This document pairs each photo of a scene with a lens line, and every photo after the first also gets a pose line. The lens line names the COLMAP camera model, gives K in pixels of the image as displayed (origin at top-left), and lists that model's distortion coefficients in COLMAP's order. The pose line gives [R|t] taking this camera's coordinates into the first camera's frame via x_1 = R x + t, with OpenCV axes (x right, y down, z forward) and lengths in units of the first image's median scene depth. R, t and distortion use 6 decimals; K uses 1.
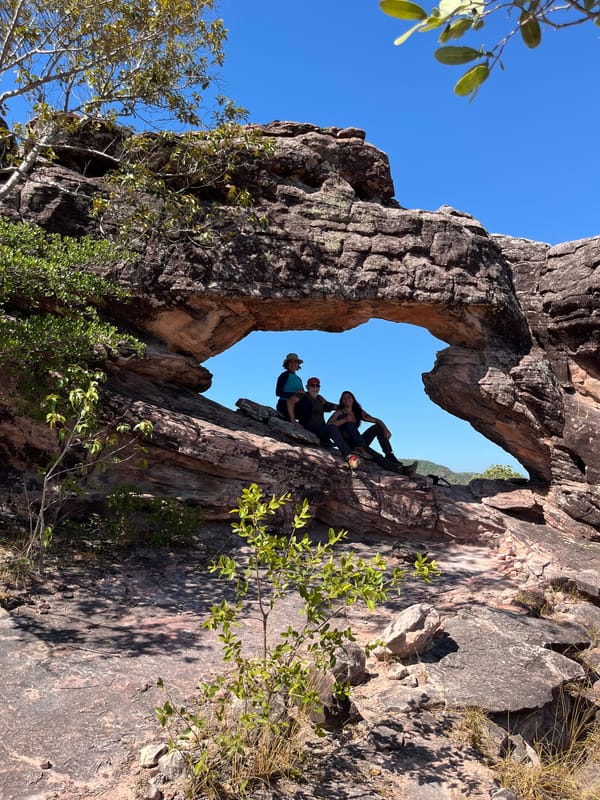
lens RADIAL K [[605.6, 0, 296.3], [0, 605.6, 409.5], [0, 0, 1]] dist [0.005231, 0.002815]
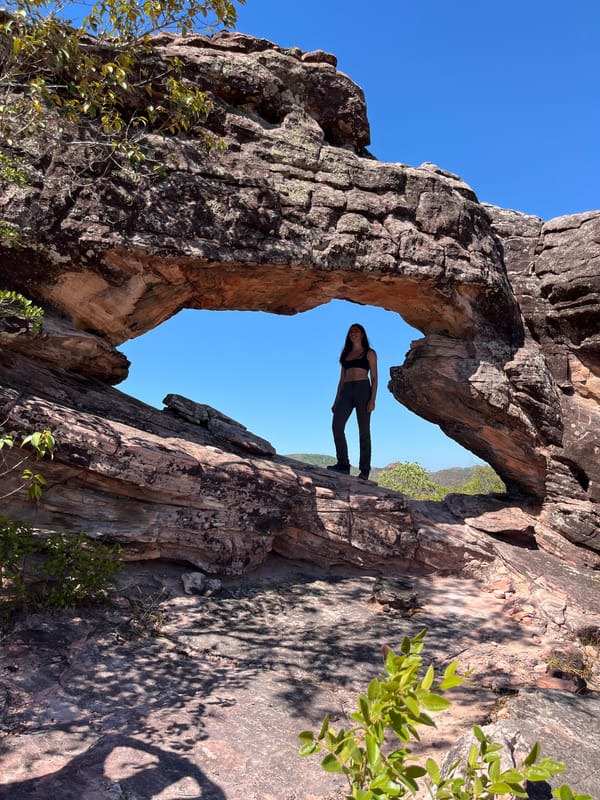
lens RADIAL K [[605.6, 0, 296.3], [0, 605.6, 409.5], [0, 0, 1]] dist [0.005231, 0.002815]
pose [[0.987070, 0.012185, 0.159827, -0.060523], [-0.013719, 0.999870, 0.008501, -0.007718], [-0.159702, -0.010584, 0.987108, 0.230132]]
